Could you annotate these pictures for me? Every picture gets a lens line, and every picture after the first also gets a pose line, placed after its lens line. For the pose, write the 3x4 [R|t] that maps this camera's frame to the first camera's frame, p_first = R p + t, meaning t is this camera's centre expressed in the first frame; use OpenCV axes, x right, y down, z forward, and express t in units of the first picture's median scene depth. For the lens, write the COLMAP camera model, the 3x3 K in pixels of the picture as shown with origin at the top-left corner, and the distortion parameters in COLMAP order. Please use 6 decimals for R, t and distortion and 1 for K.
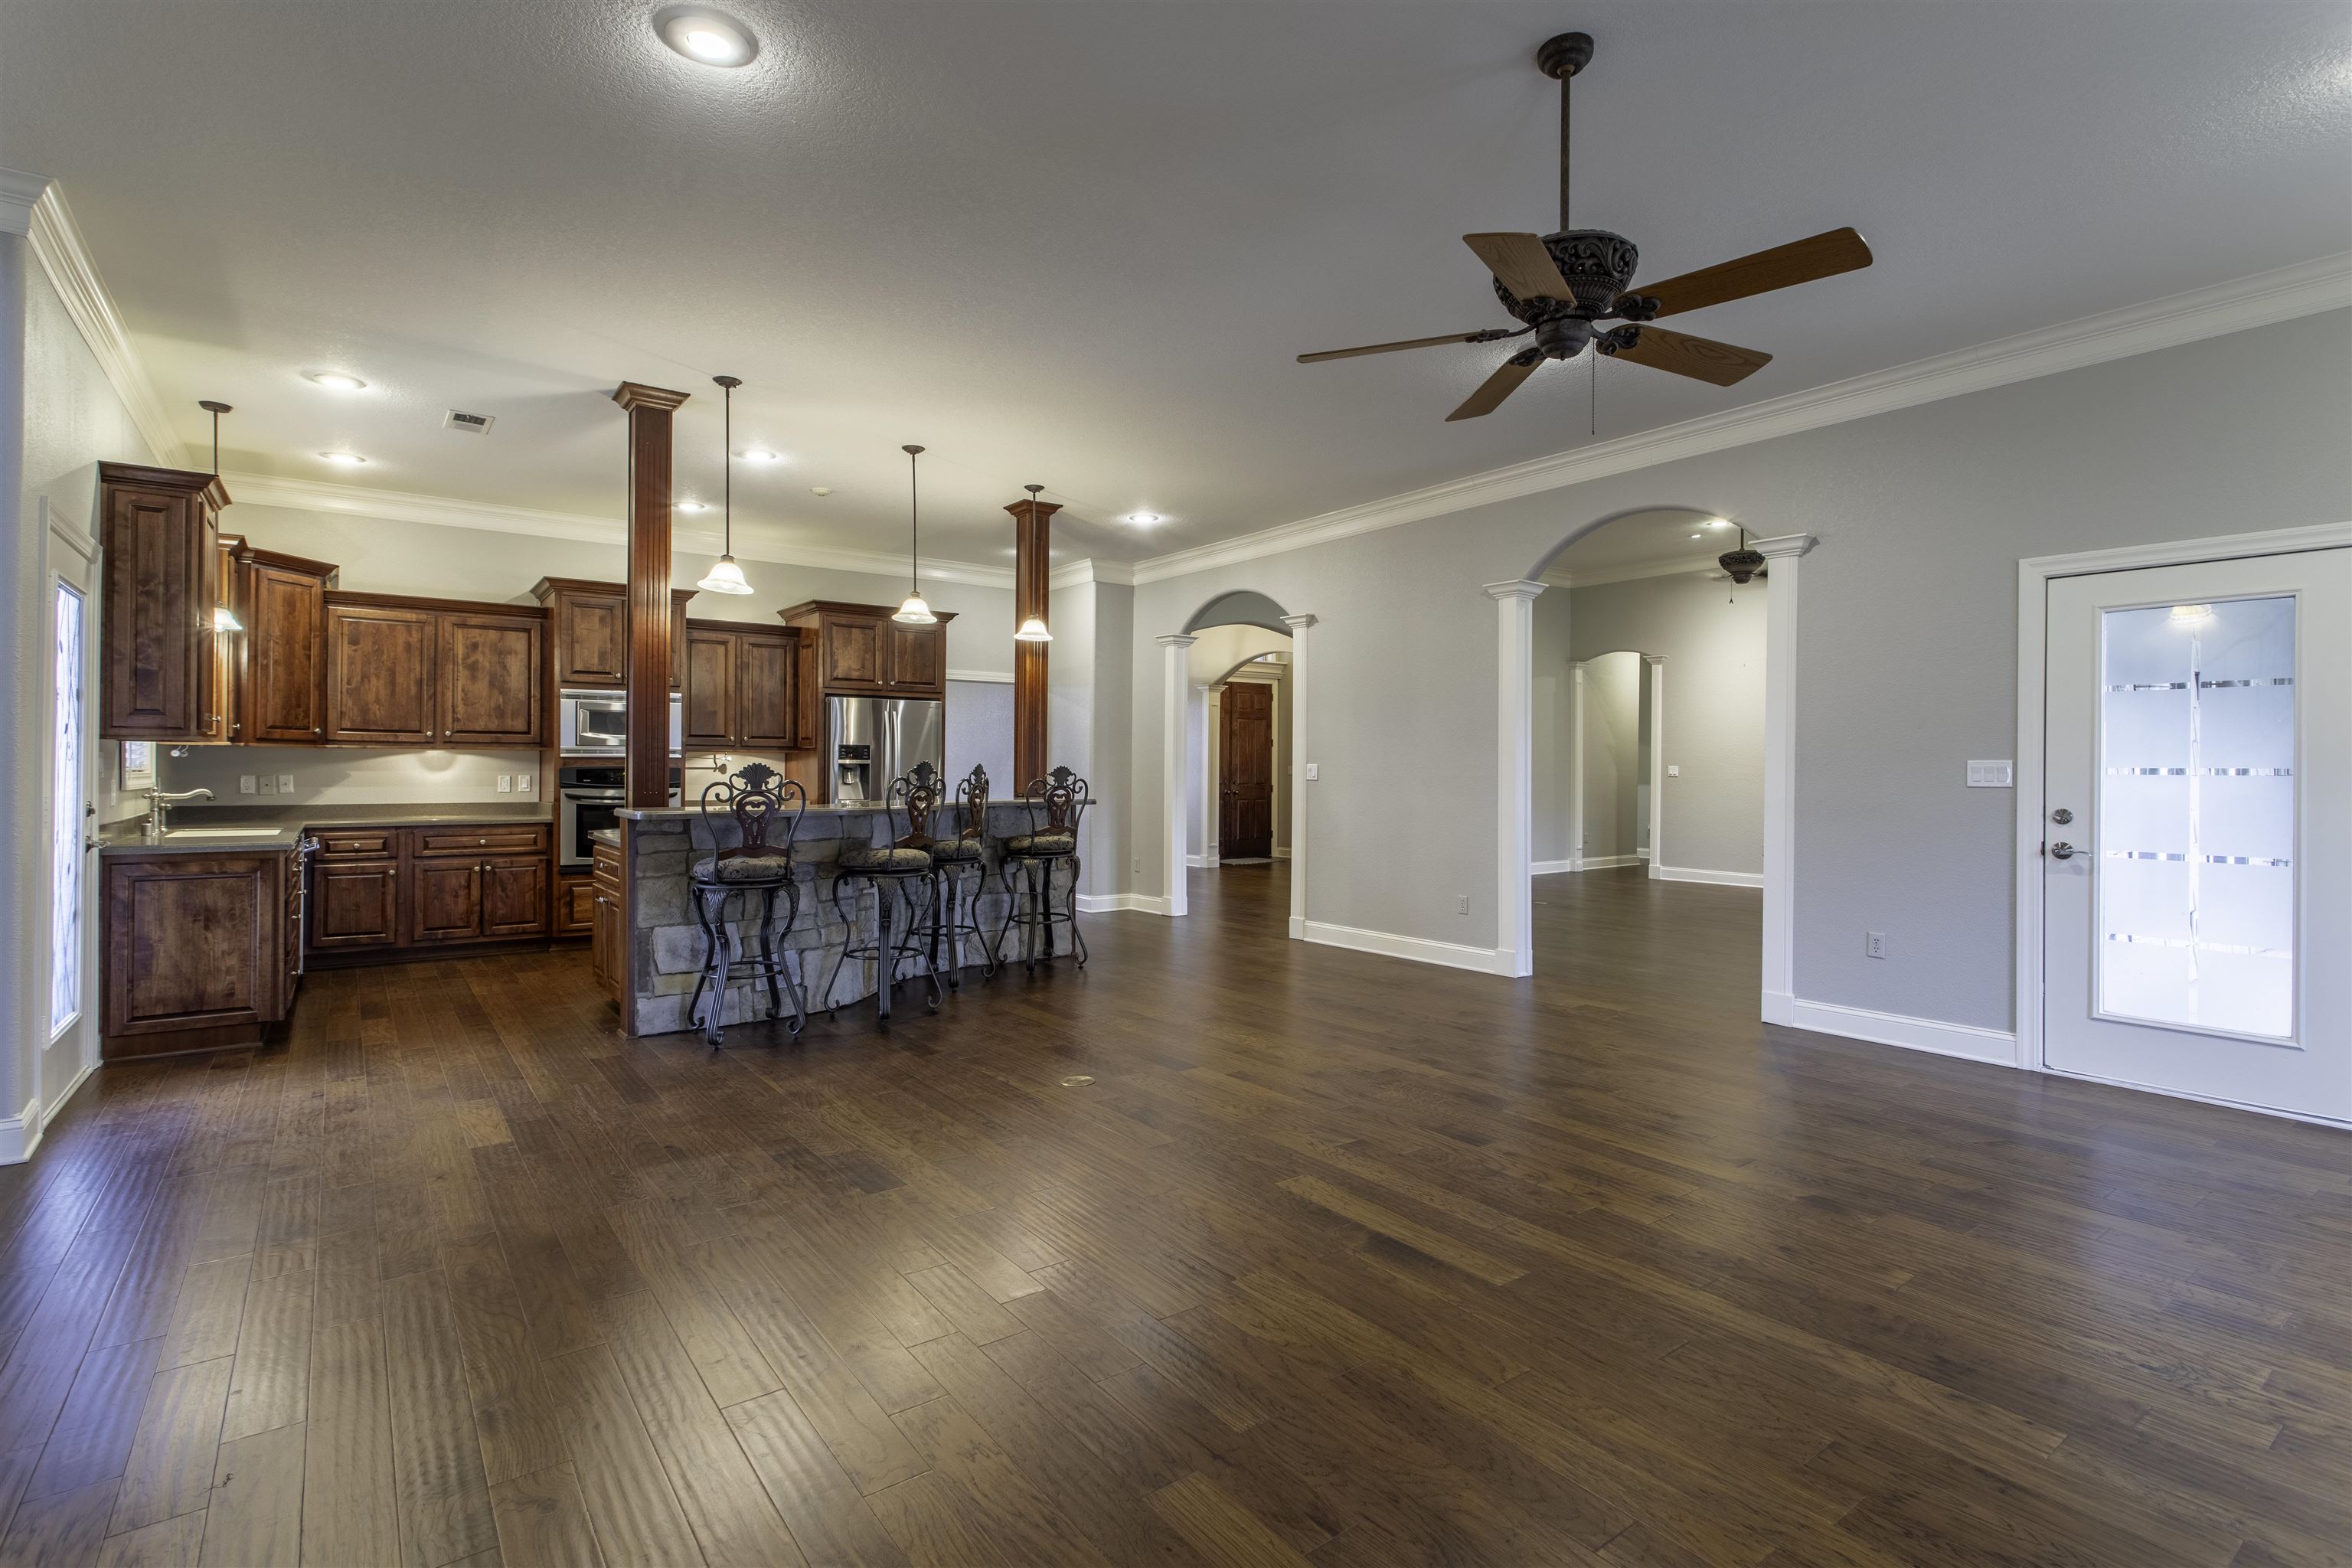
lens RADIAL K [[1114.4, 0, 1162.3], [0, 1114.4, 770.0], [0, 0, 1]] dist [0.002006, 0.001267]
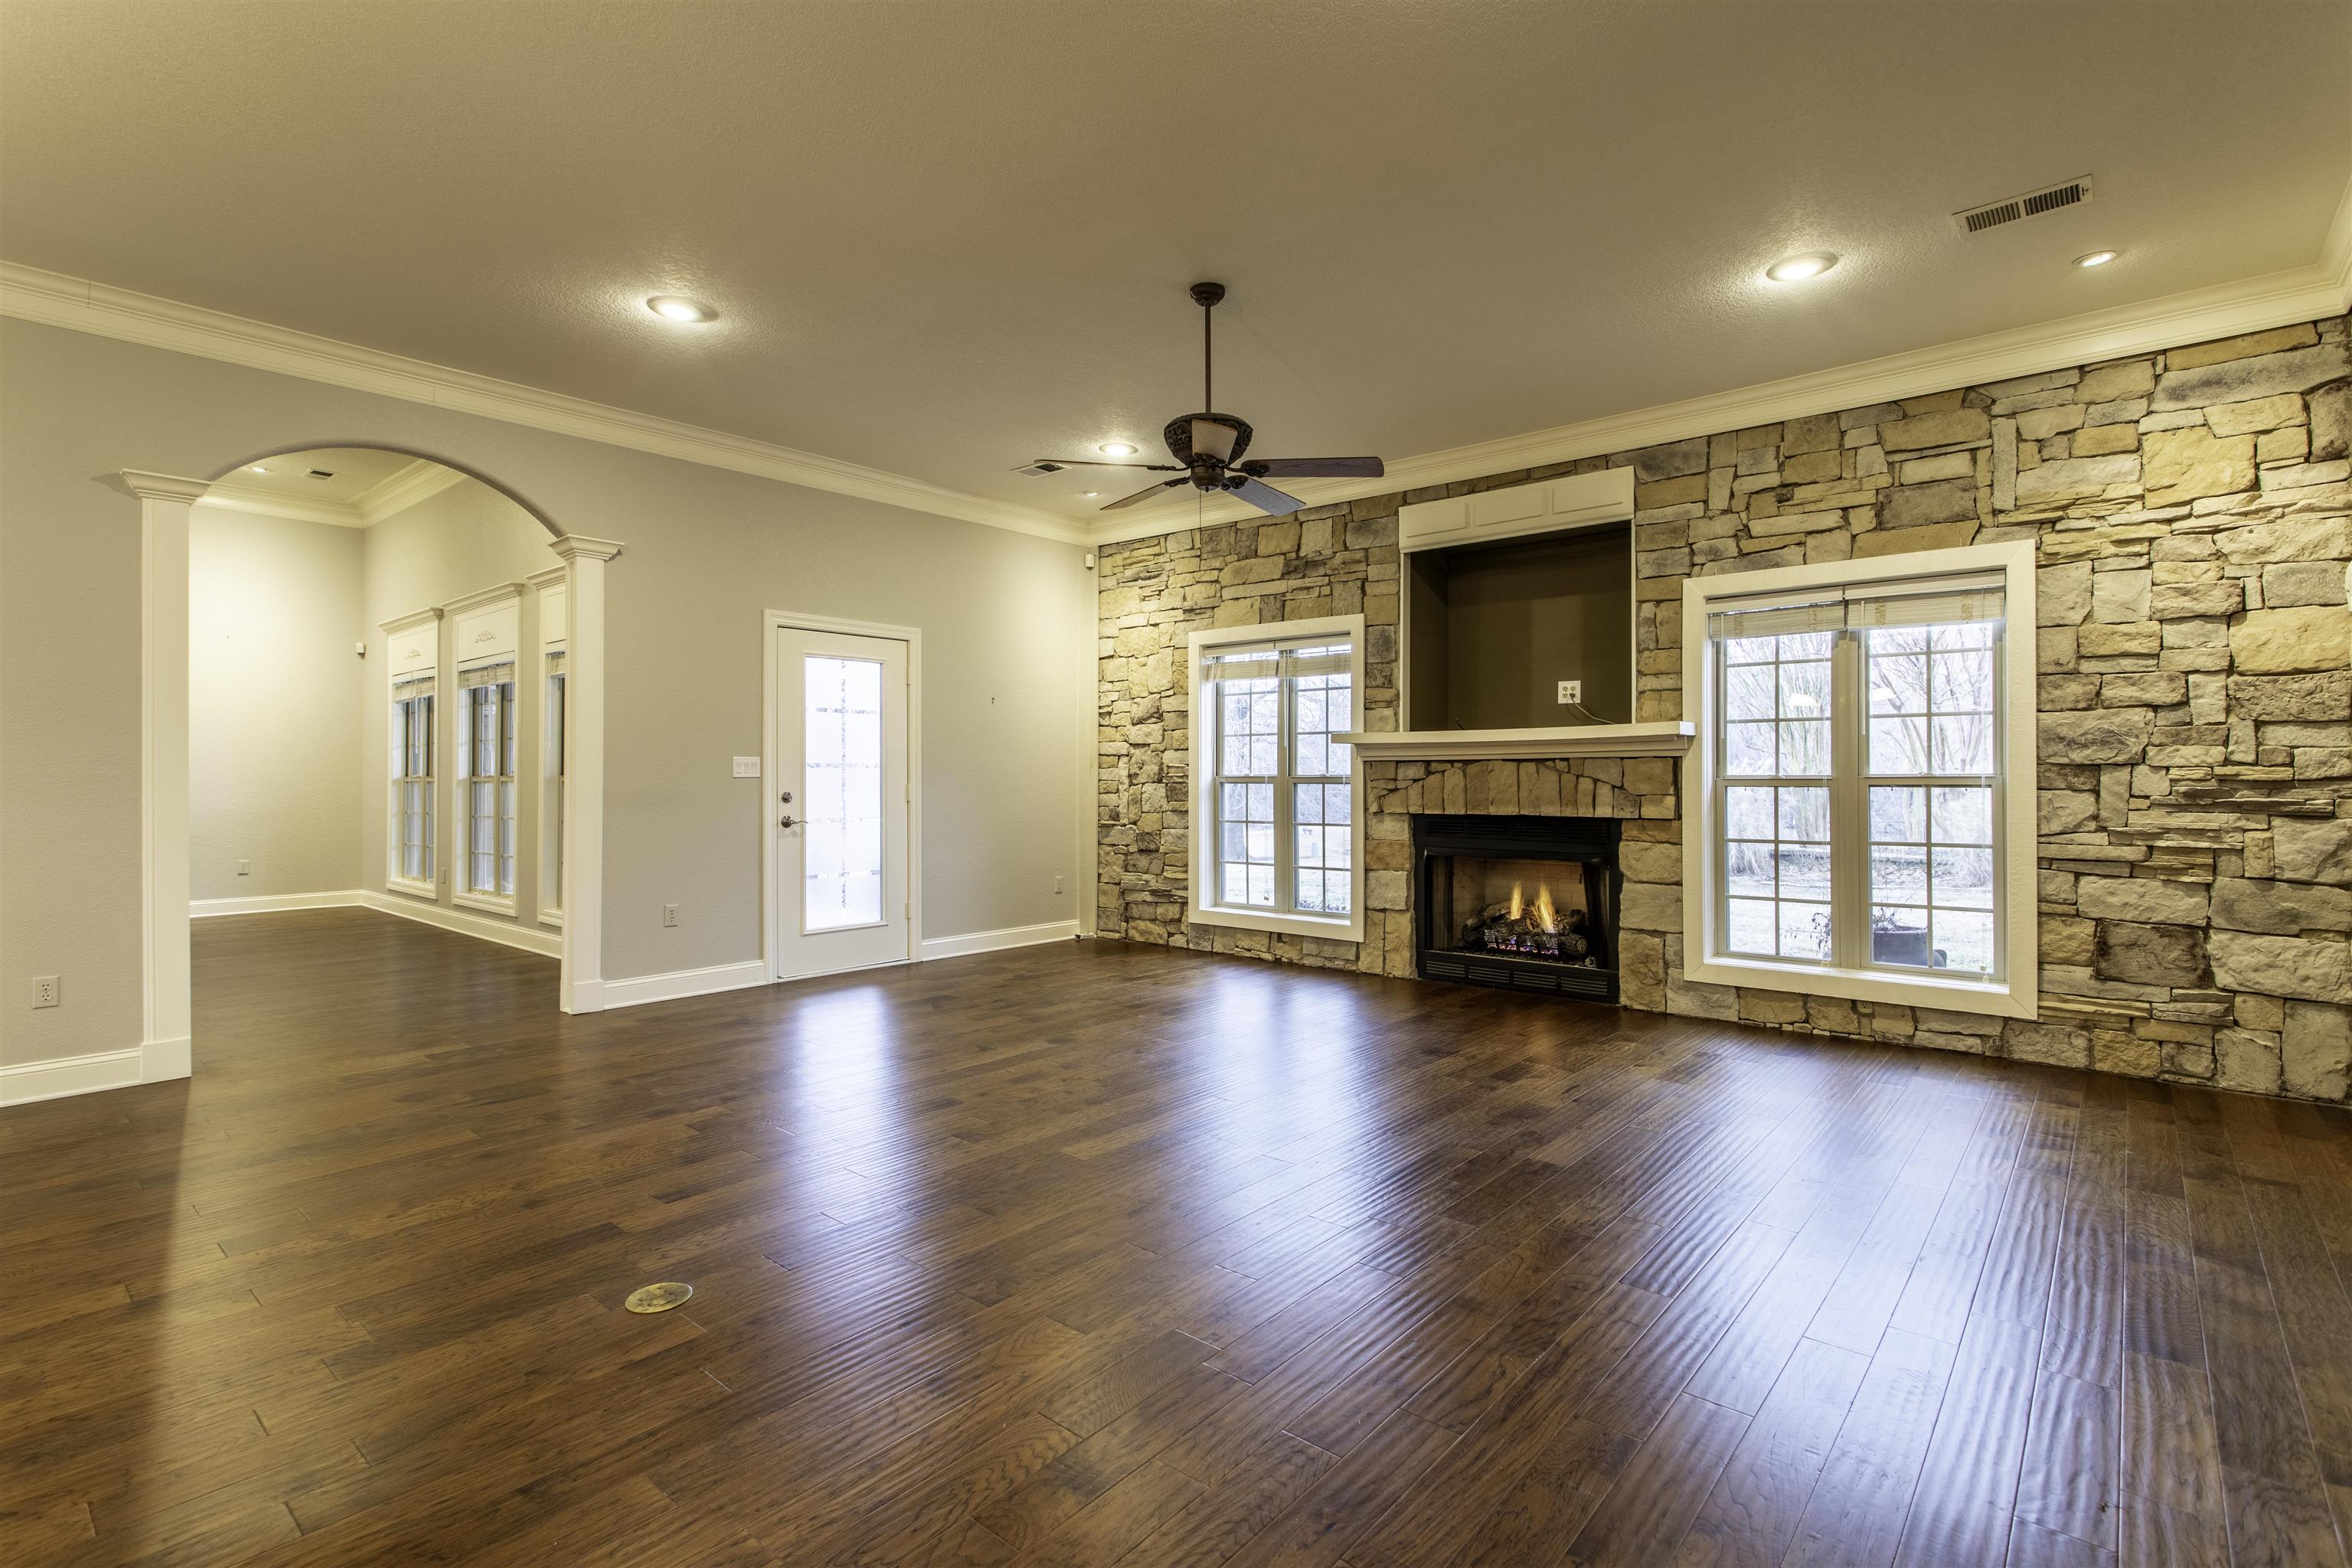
lens RADIAL K [[1114.4, 0, 1162.3], [0, 1114.4, 770.0], [0, 0, 1]] dist [0.002006, 0.001267]
pose [[-0.215343, -0.000651, 0.976538, -0.432506], [0.002896, 0.999995, 0.001305, 0.004061], [-0.976534, 0.003109, -0.215340, 0.540356]]
